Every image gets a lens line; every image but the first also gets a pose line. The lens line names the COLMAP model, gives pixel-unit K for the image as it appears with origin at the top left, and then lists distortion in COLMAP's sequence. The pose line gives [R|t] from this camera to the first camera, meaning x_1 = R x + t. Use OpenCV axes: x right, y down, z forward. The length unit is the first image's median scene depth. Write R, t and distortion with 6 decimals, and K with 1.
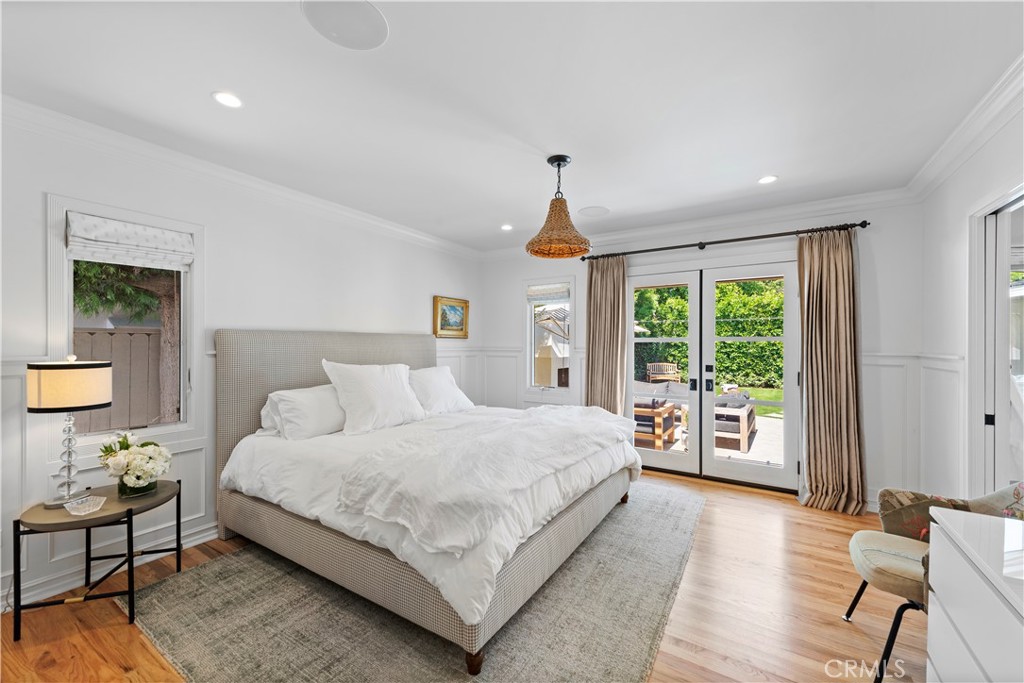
lens RADIAL K [[406.9, 0, 518.2], [0, 406.9, 344.0], [0, 0, 1]] dist [0.016557, -0.001439]
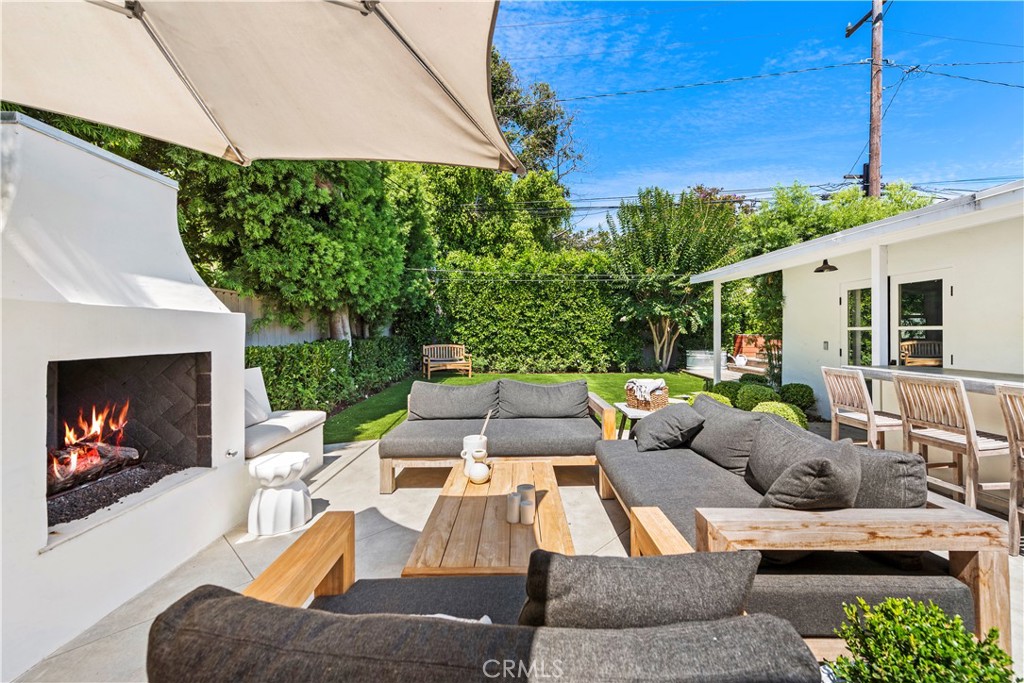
lens RADIAL K [[406.9, 0, 515.5], [0, 406.9, 337.2], [0, 0, 1]] dist [0.016557, -0.001439]
pose [[0.844318, -0.014326, 0.535651, 0.329538], [0.007516, 0.999861, 0.014894, 0.089392], [-0.535790, -0.008549, 0.844308, 1.318451]]
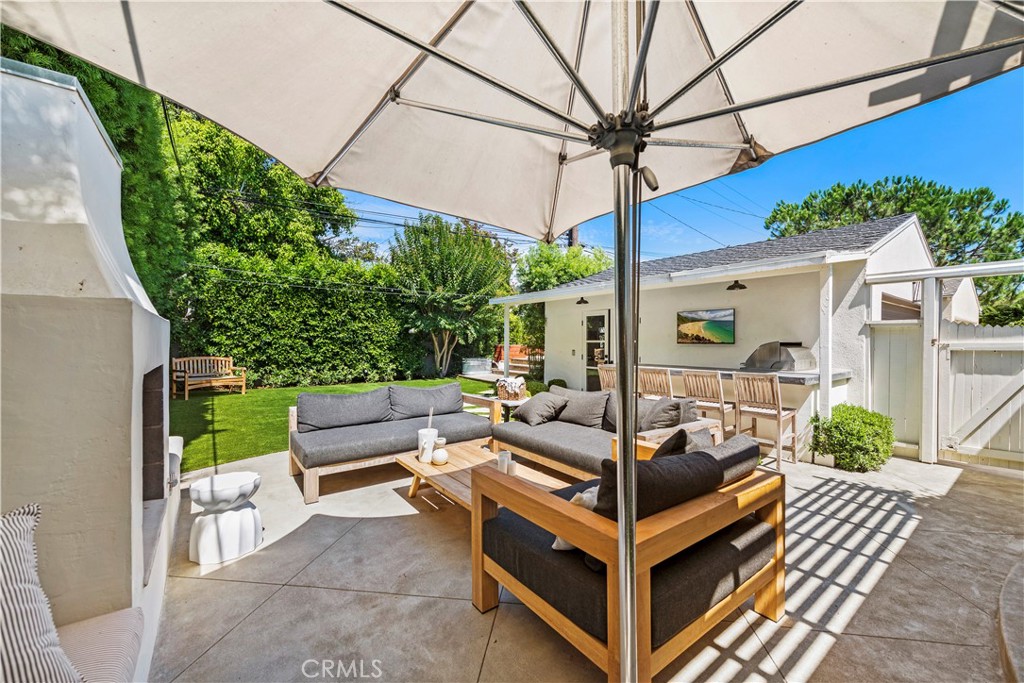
lens RADIAL K [[406.9, 0, 512.1], [0, 406.9, 345.2], [0, 0, 1]] dist [0.016557, -0.001439]
pose [[0.367490, -0.009867, 0.929975, -0.030227], [-0.000983, 0.999939, 0.010998, 0.087065], [-0.930027, -0.004956, 0.367458, 1.457634]]
